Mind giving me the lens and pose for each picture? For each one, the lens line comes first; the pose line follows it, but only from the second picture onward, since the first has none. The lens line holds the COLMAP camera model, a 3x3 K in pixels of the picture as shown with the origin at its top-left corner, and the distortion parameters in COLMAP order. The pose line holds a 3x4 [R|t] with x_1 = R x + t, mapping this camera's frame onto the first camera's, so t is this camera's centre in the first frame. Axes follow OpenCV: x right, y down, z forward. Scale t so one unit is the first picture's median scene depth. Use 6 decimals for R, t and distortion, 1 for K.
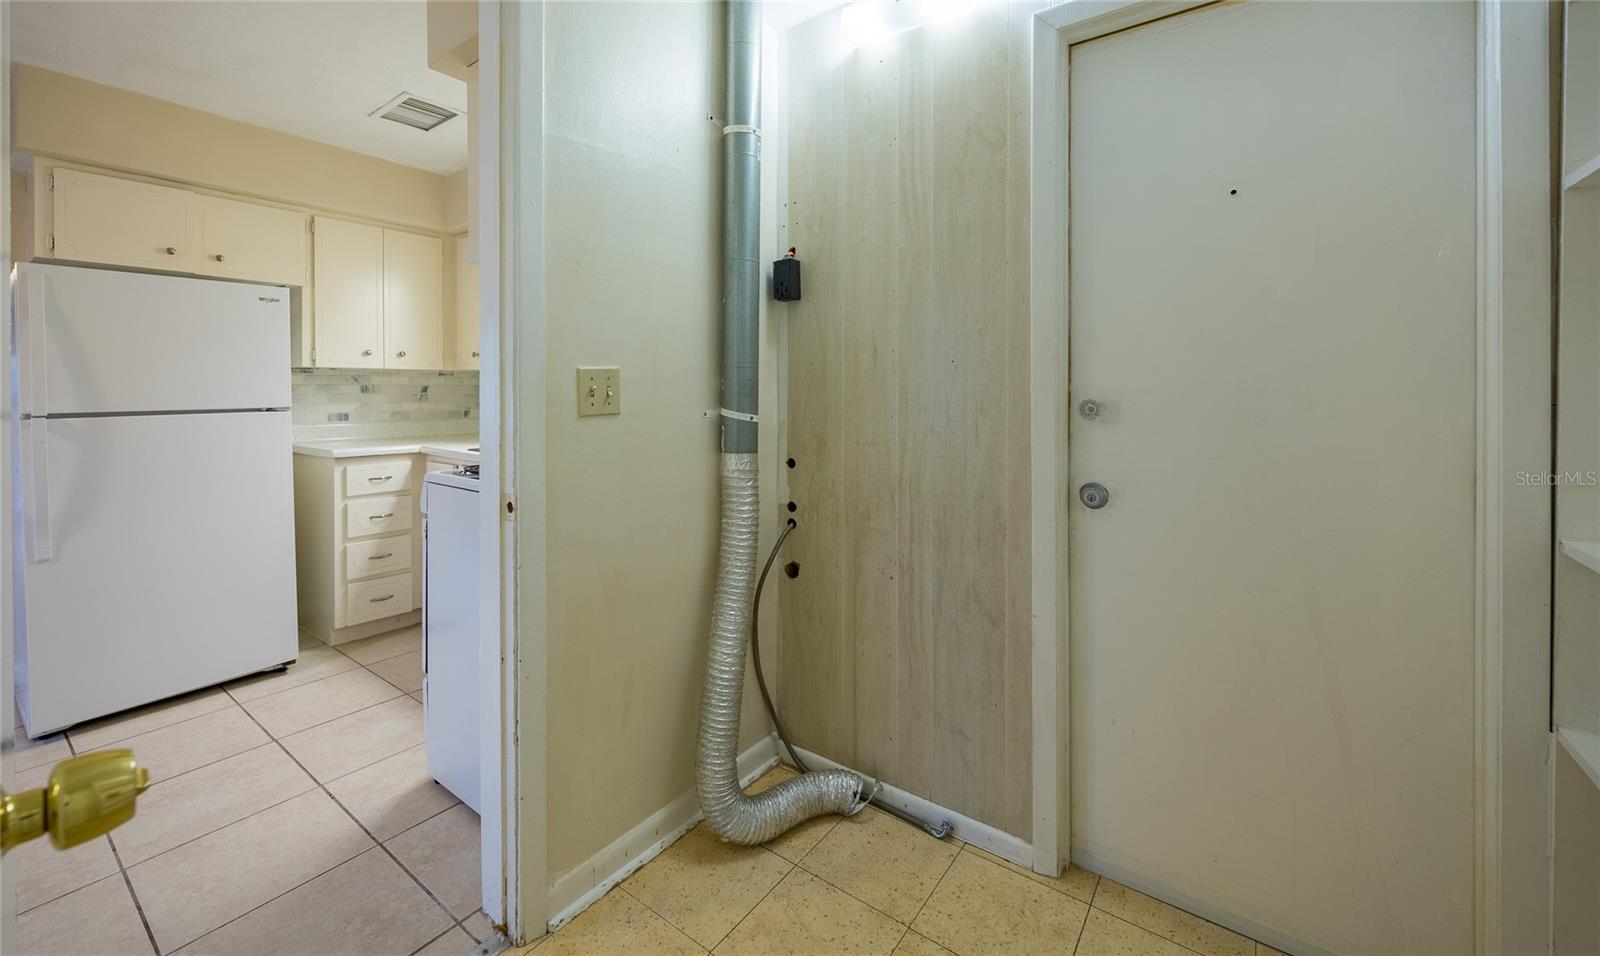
lens RADIAL K [[611.3, 0, 799.0], [0, 611.3, 396.8], [0, 0, 1]] dist [-0.002401, -0.000224]
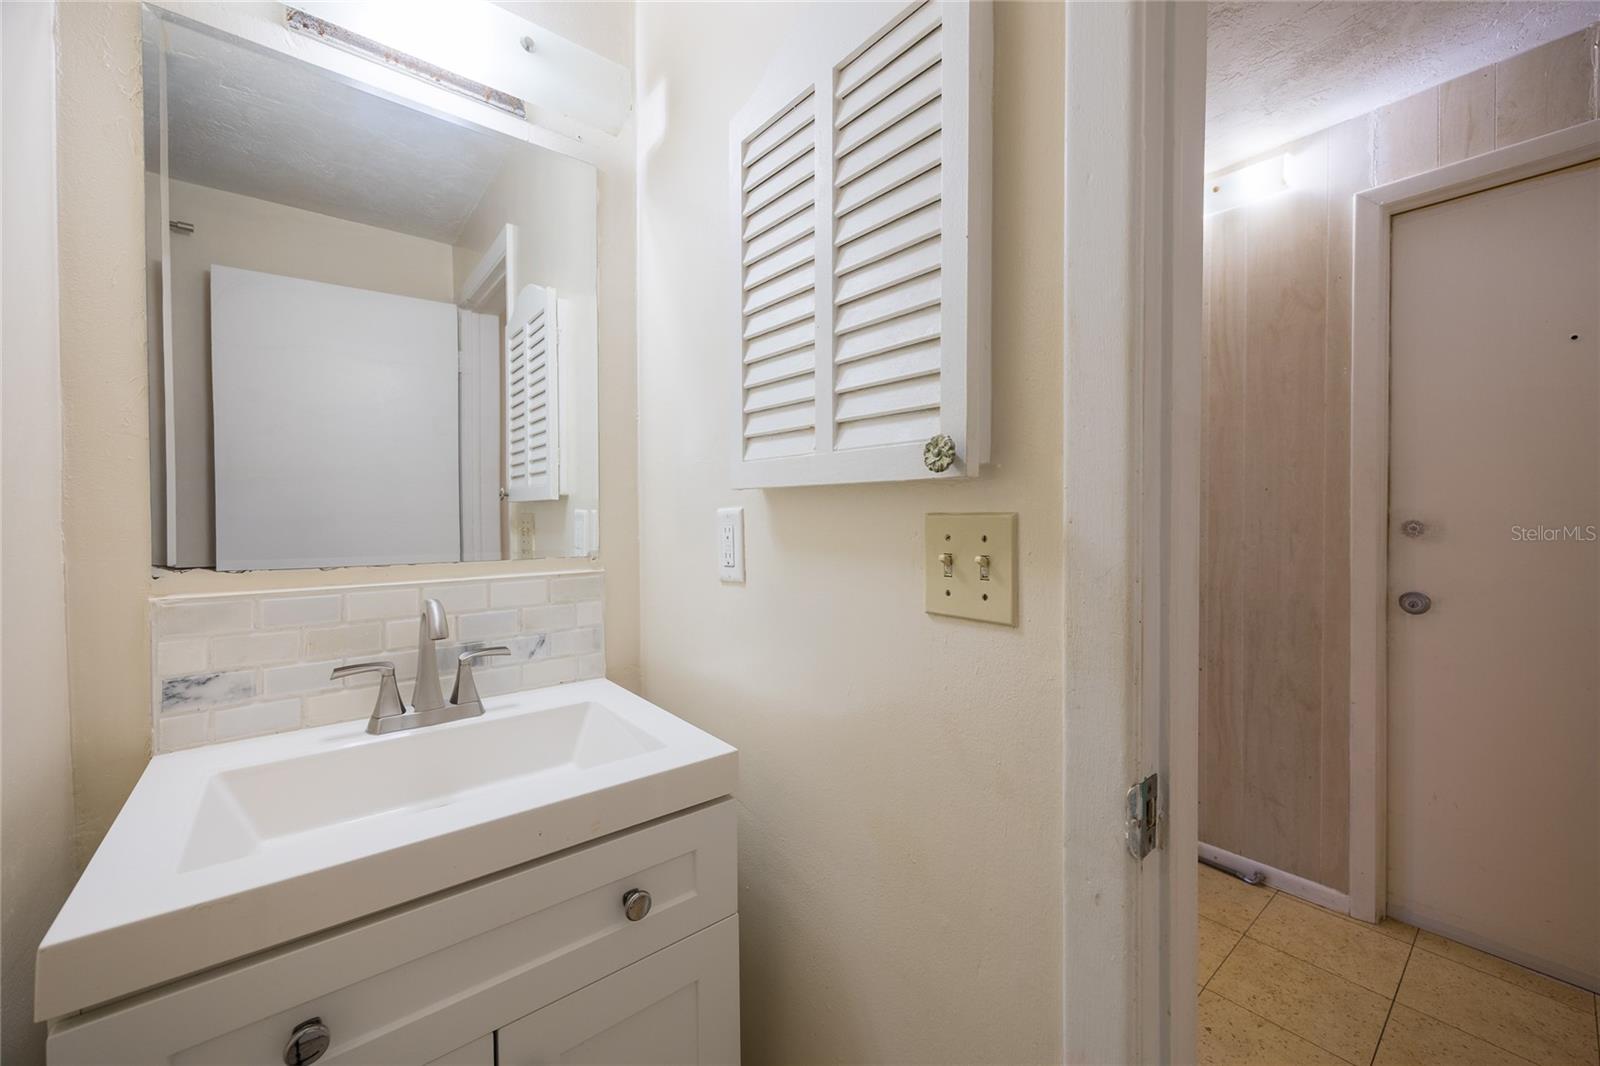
lens RADIAL K [[619.4, 0, 790.9], [0, 619.4, 530.3], [0, 0, 1]] dist [0.000945, -0.000916]
pose [[0.969560, 0.000705, -0.244852, -0.370744], [0.001737, 0.999951, 0.009758, 0.009522], [0.244847, -0.009886, 0.969511, -0.422321]]
